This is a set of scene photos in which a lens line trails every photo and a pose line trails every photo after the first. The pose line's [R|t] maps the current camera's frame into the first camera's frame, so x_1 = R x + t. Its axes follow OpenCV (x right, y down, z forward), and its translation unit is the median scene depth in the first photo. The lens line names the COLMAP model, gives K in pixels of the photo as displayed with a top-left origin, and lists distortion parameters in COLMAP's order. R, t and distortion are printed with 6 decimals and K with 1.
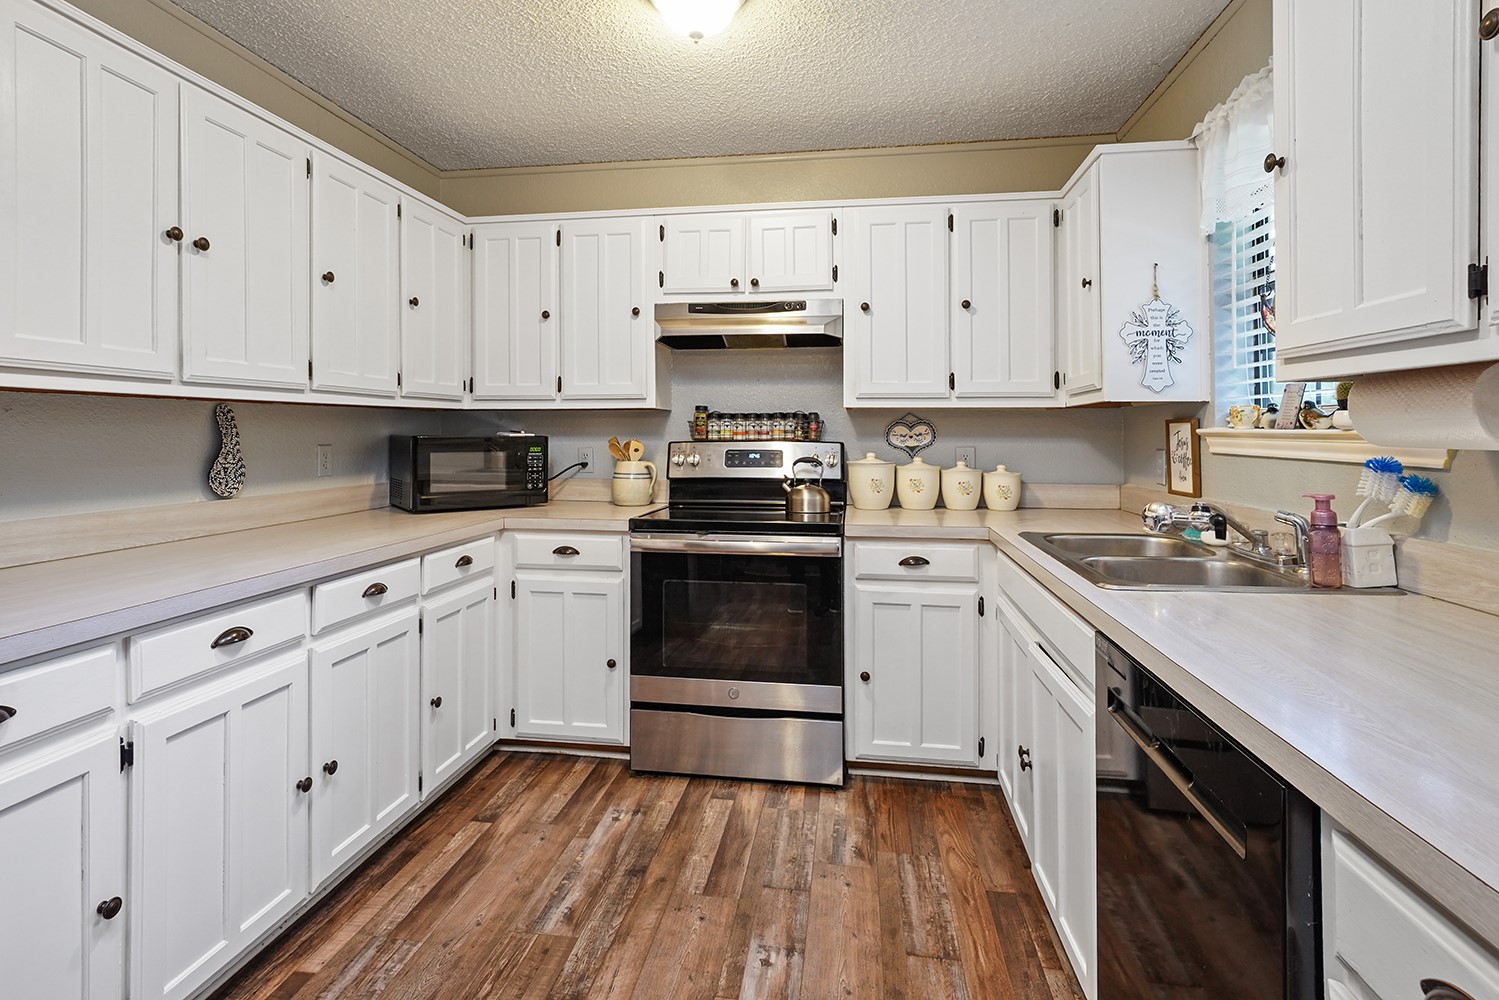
lens RADIAL K [[723.3, 0, 751.3], [0, 723.3, 415.7], [0, 0, 1]] dist [-0.003303, 0.000937]
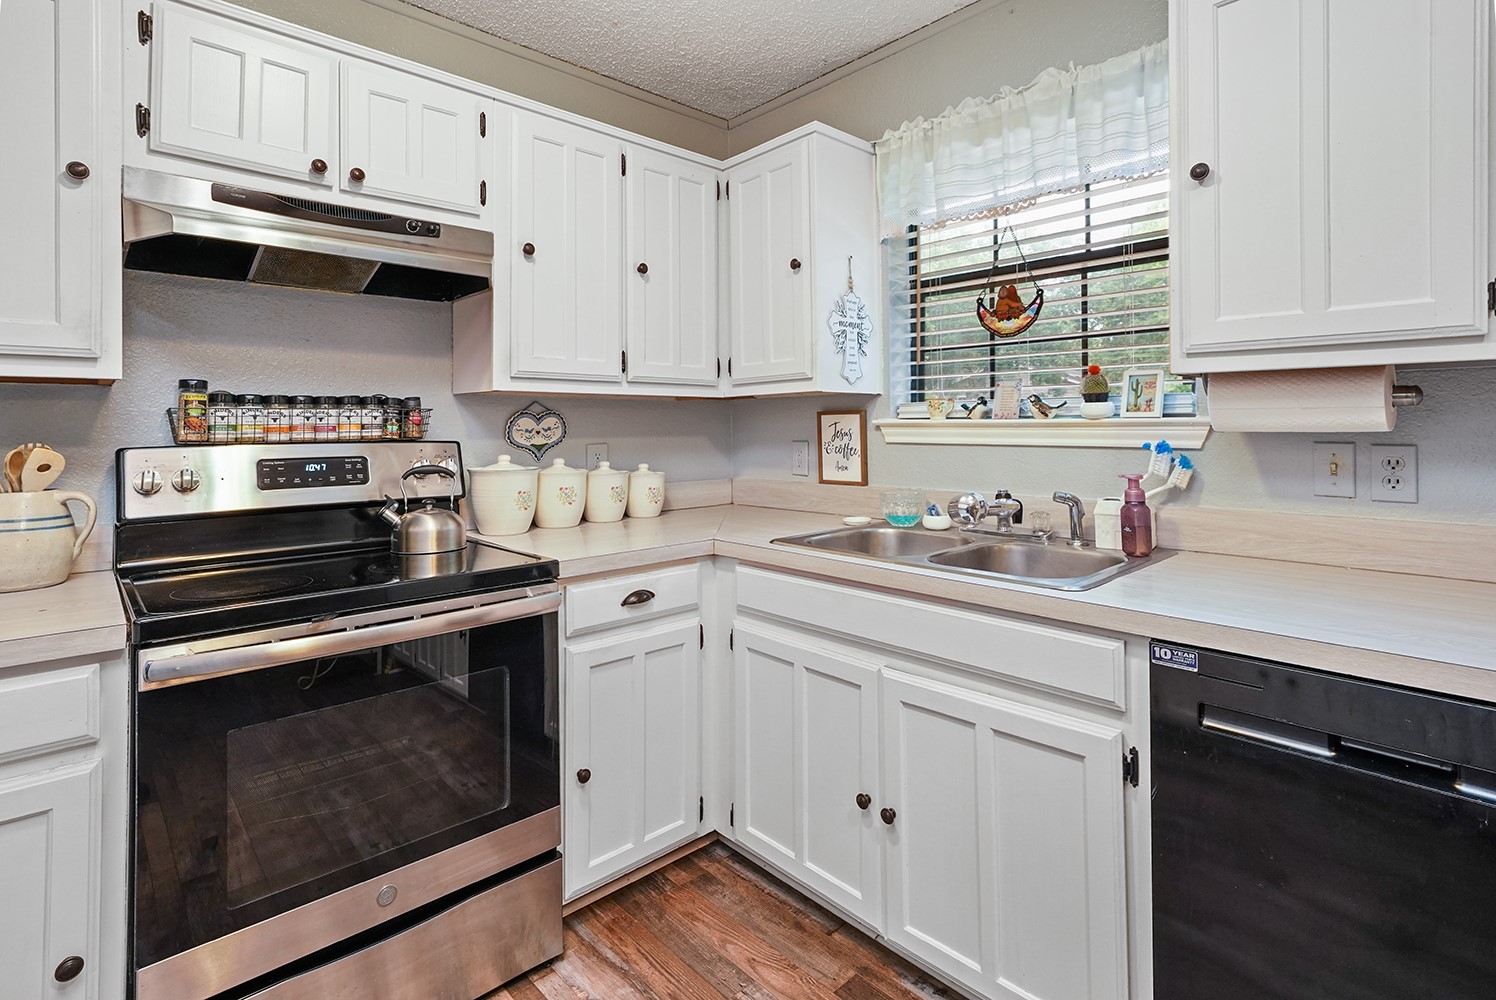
lens RADIAL K [[721.9, 0, 736.0], [0, 721.9, 406.5], [0, 0, 1]] dist [-0.003303, 0.000937]
pose [[0.636479, 0.014763, 0.771153, -0.254308], [-0.008614, 0.999891, -0.012032, 0.010326], [-0.771246, 0.001016, 0.636536, 0.388966]]
